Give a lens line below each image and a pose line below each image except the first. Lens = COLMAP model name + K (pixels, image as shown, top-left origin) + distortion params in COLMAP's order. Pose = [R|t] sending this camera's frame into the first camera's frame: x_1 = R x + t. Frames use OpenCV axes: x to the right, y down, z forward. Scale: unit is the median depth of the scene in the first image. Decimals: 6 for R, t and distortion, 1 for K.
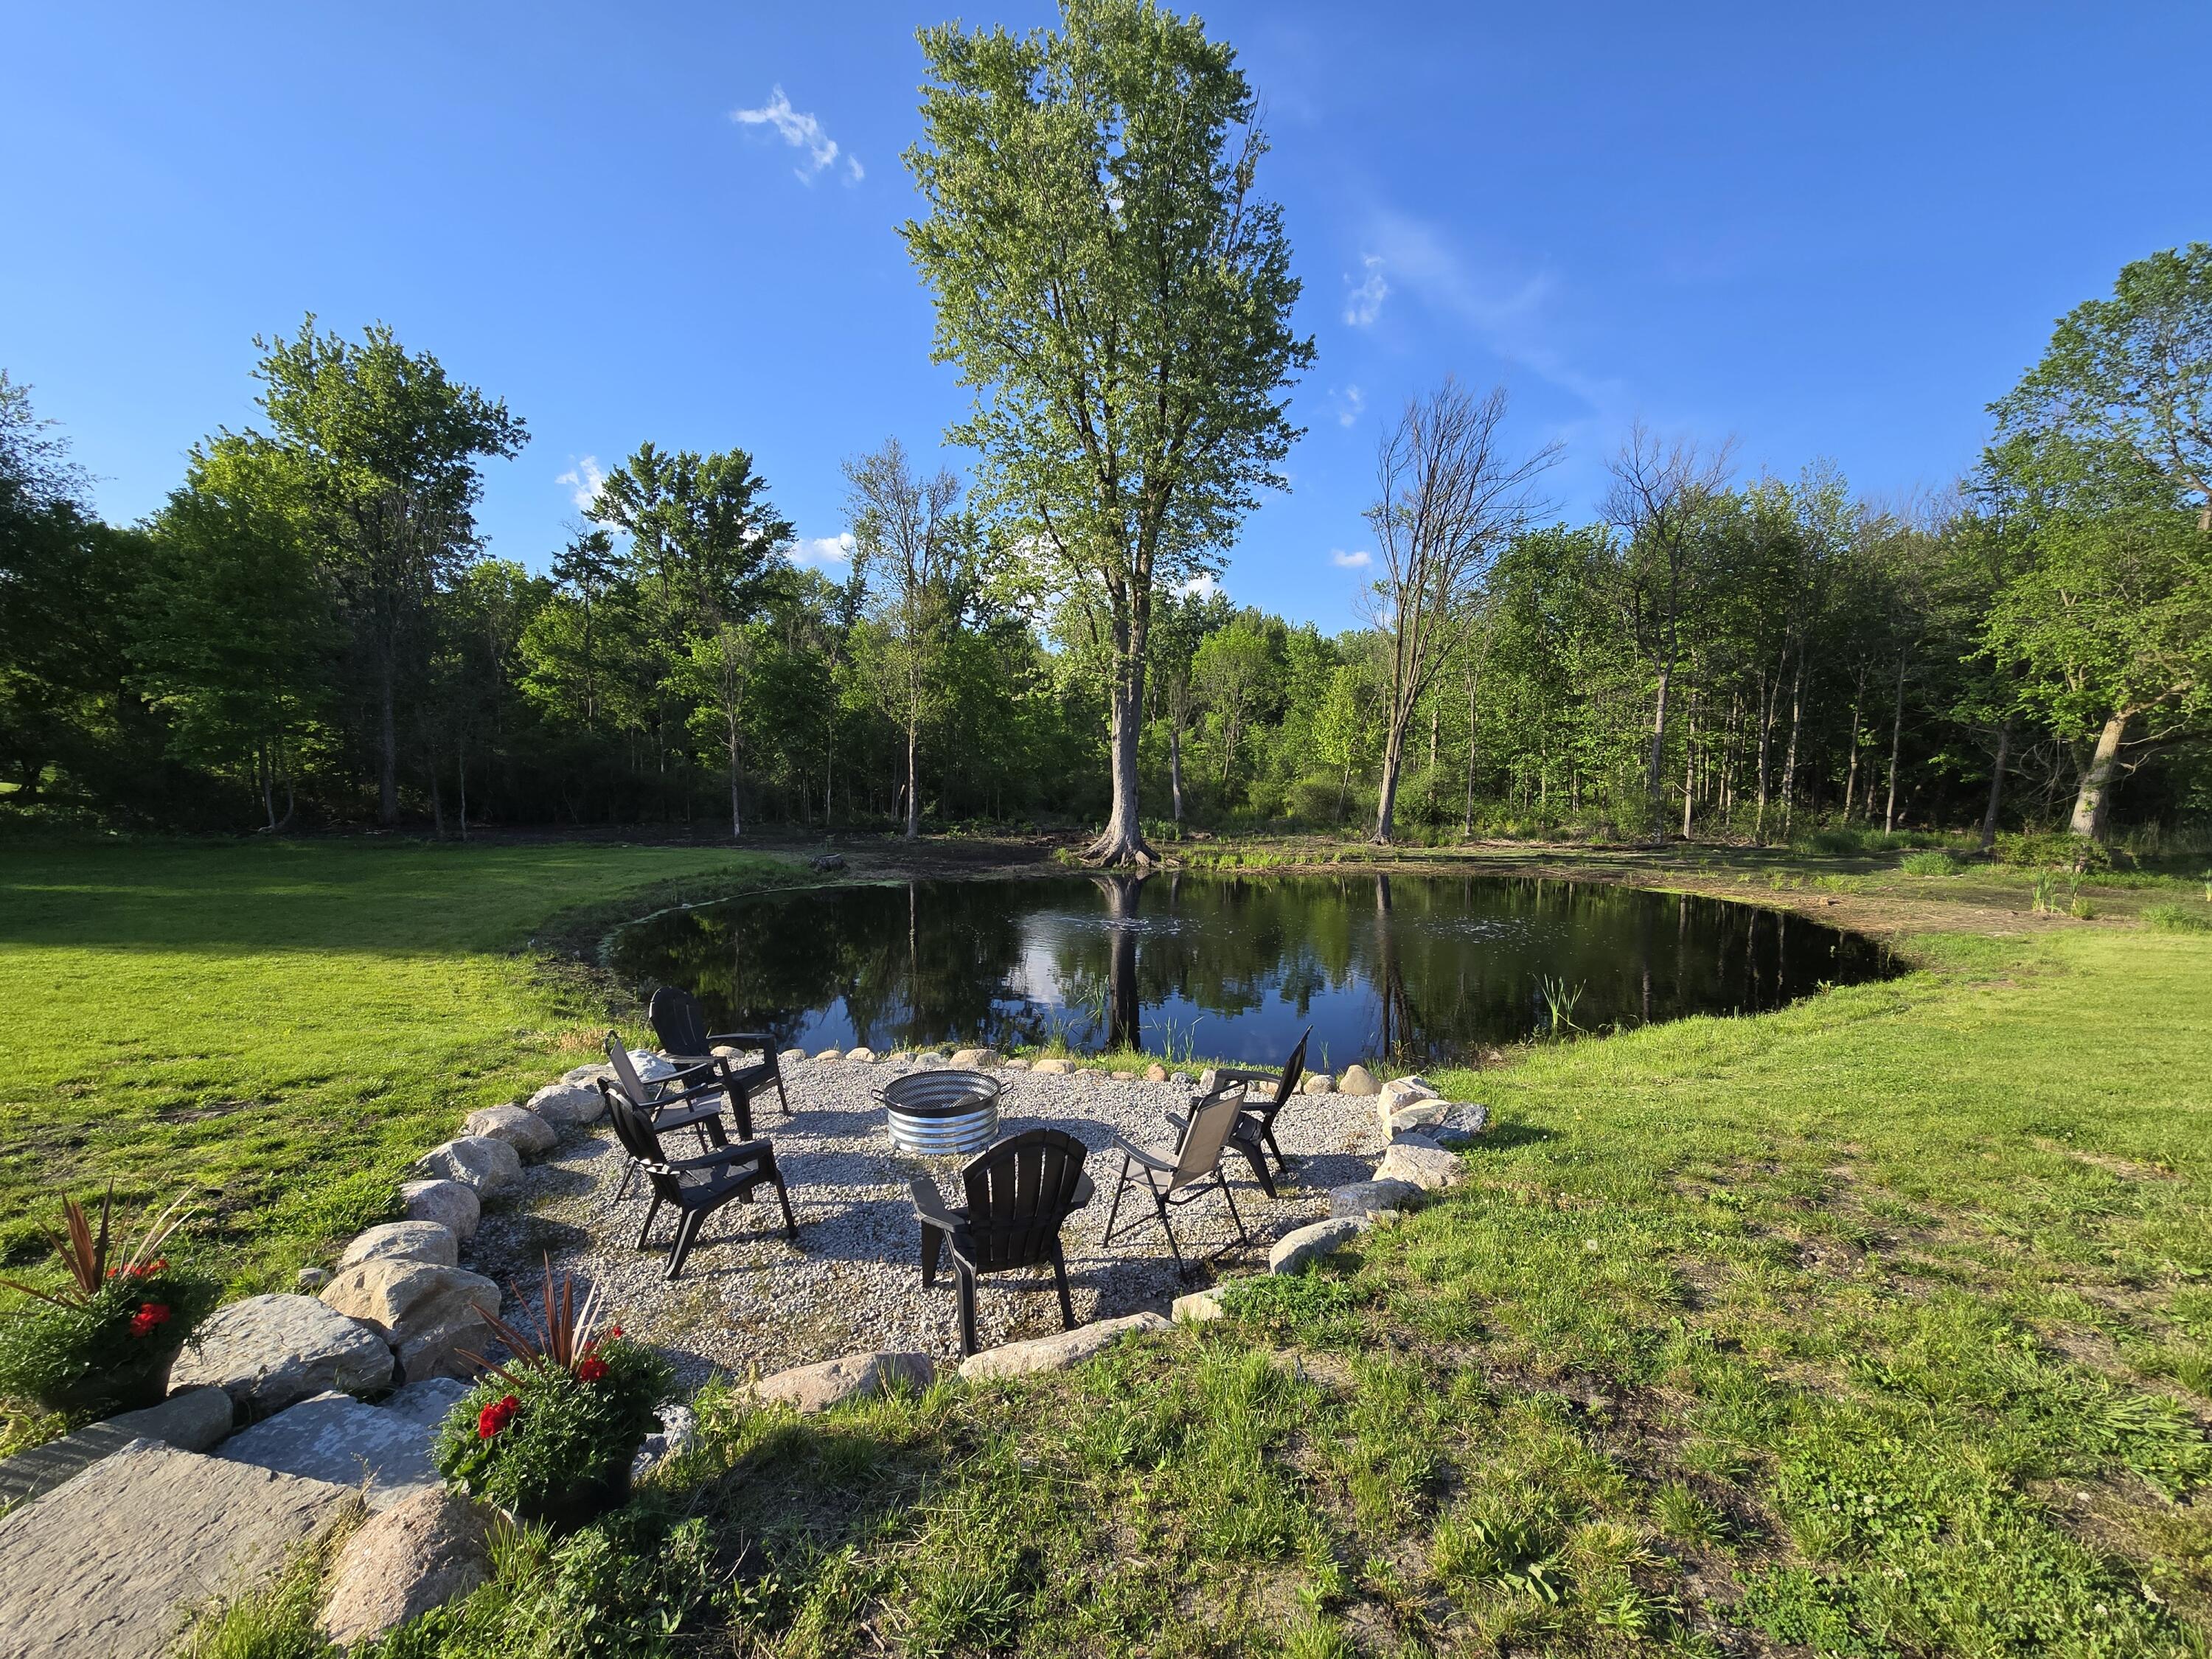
lens RADIAL K [[898.7, 0, 1120.3], [0, 898.7, 820.4], [0, 0, 1]] dist [-0.000672, -0.000703]
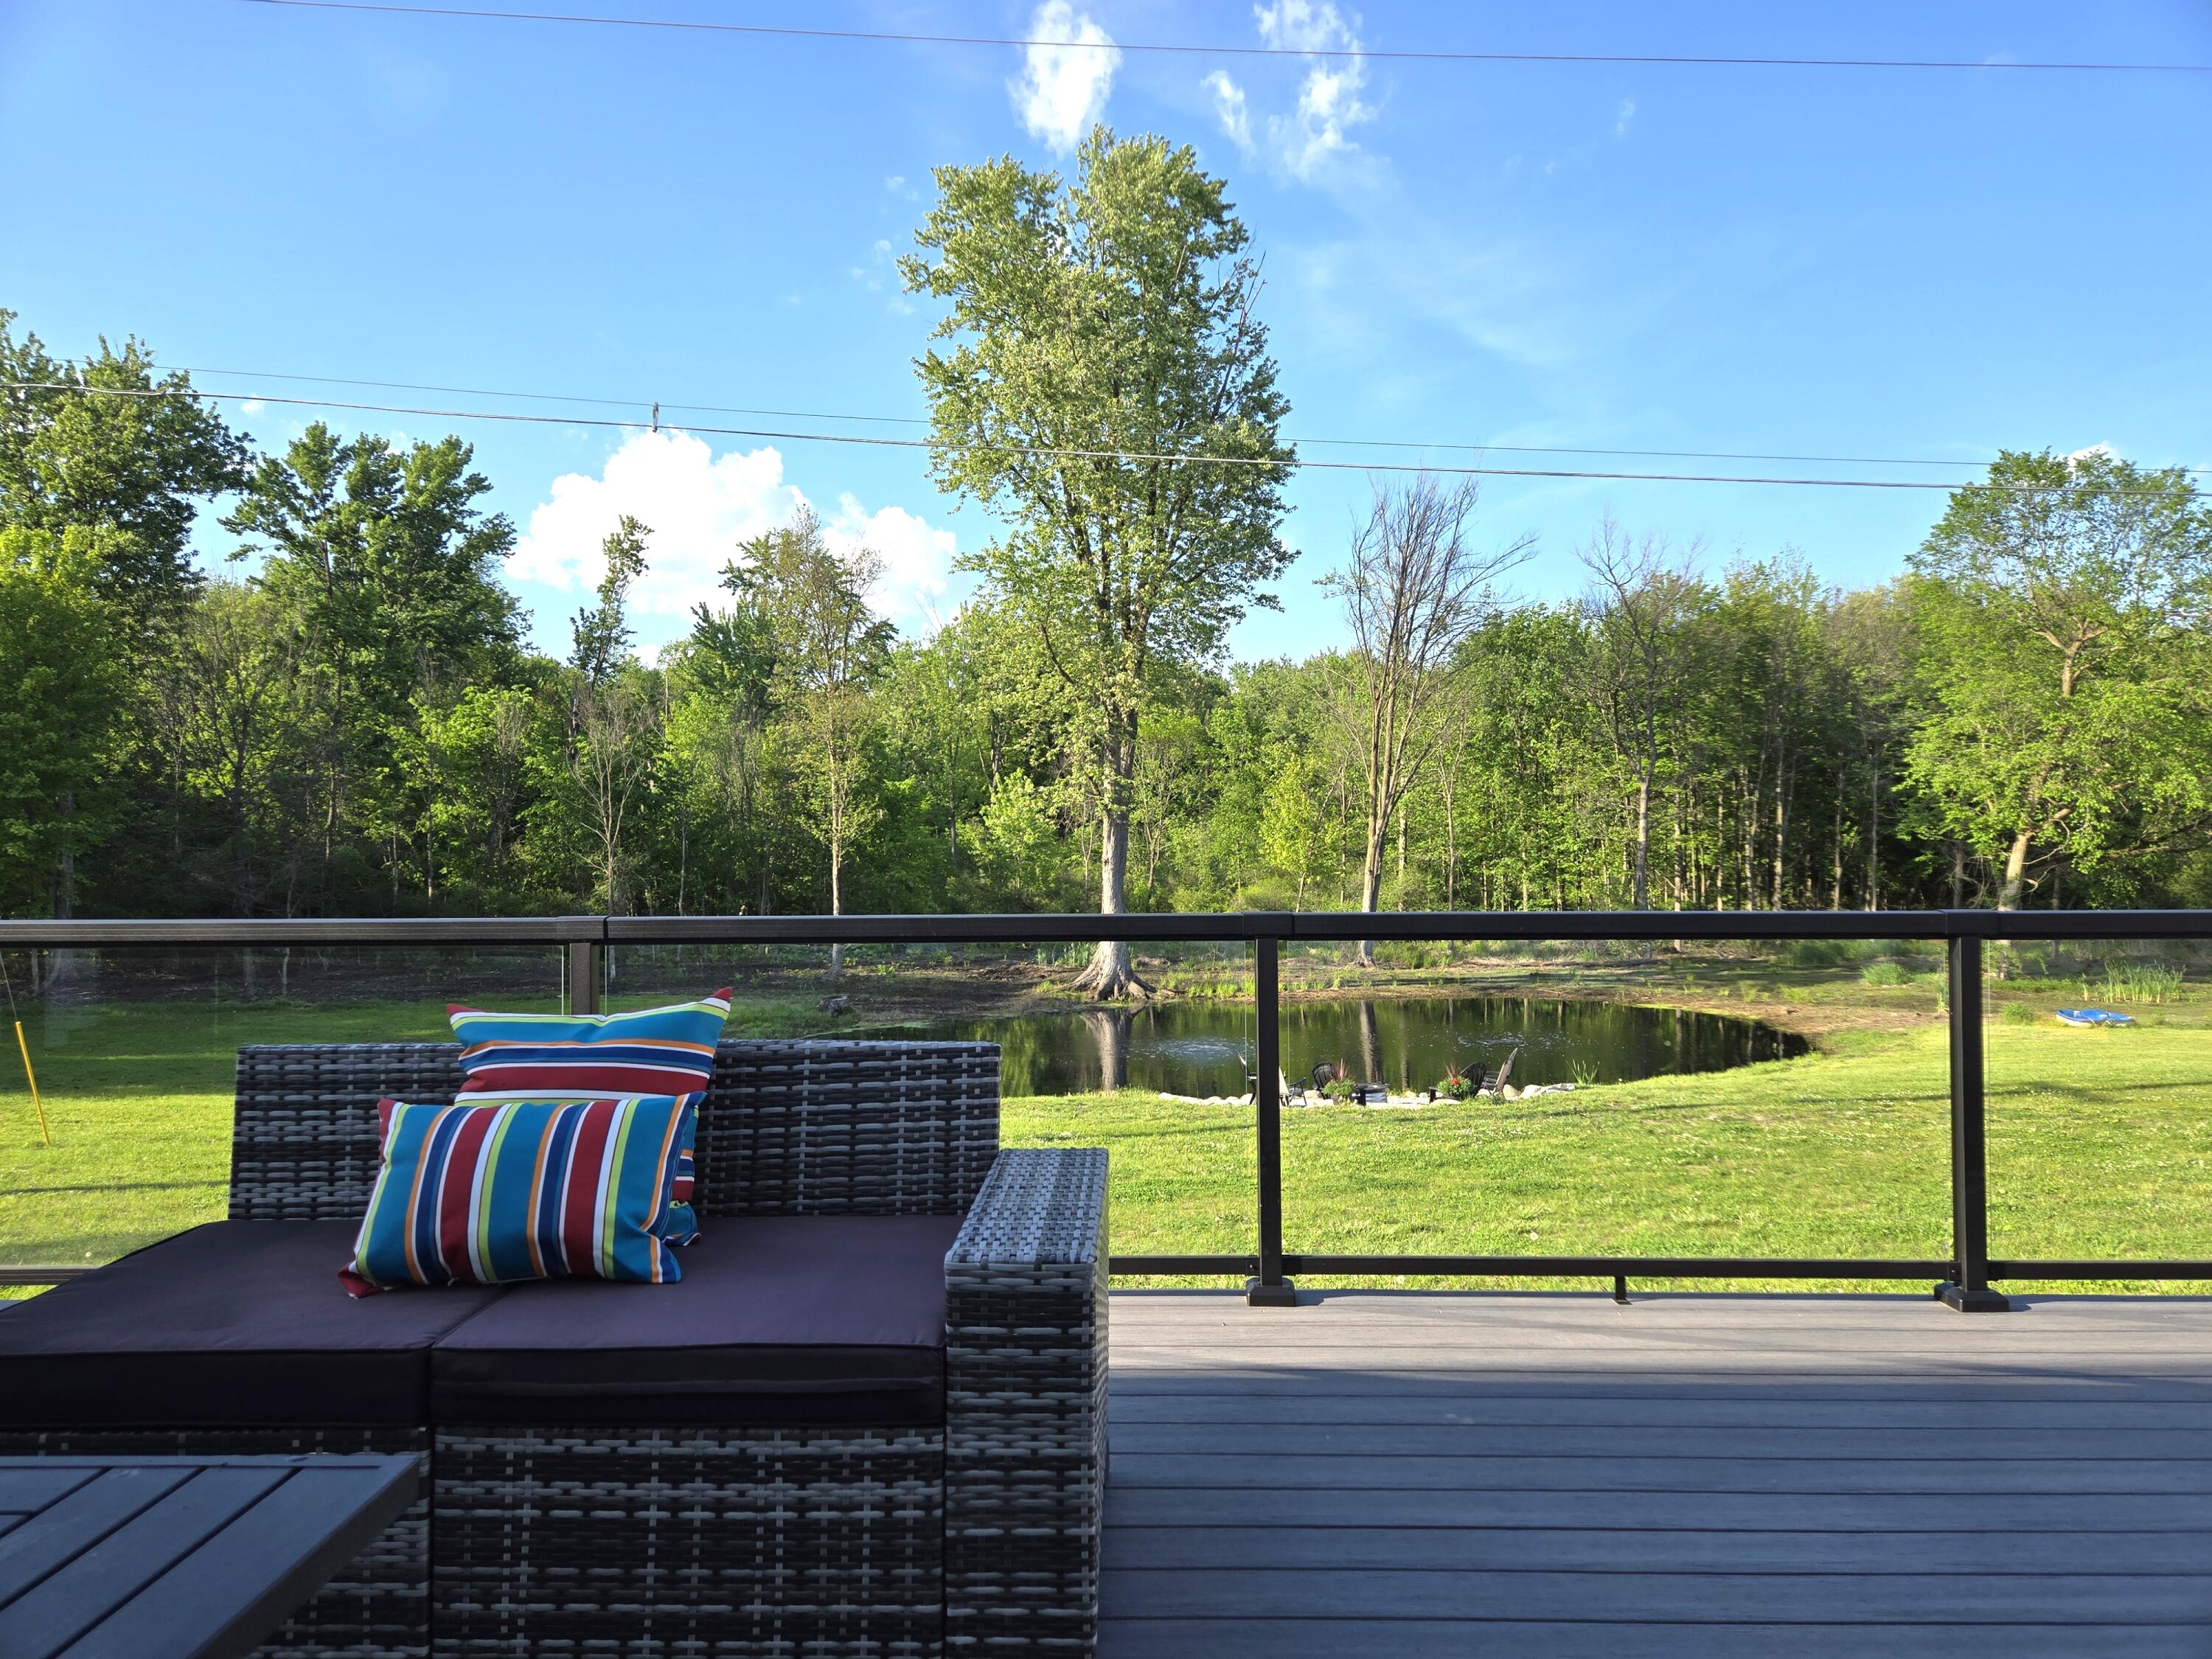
lens RADIAL K [[1468.9, 0, 1106.0], [0, 1468.9, 829.5], [0, 0, 1]] dist [0.051649, -0.002335]
pose [[0.982602, -0.011864, 0.185343, -0.234932], [0.024013, 0.997697, -0.063443, -0.023032], [-0.184164, 0.066790, 0.980624, -0.408113]]
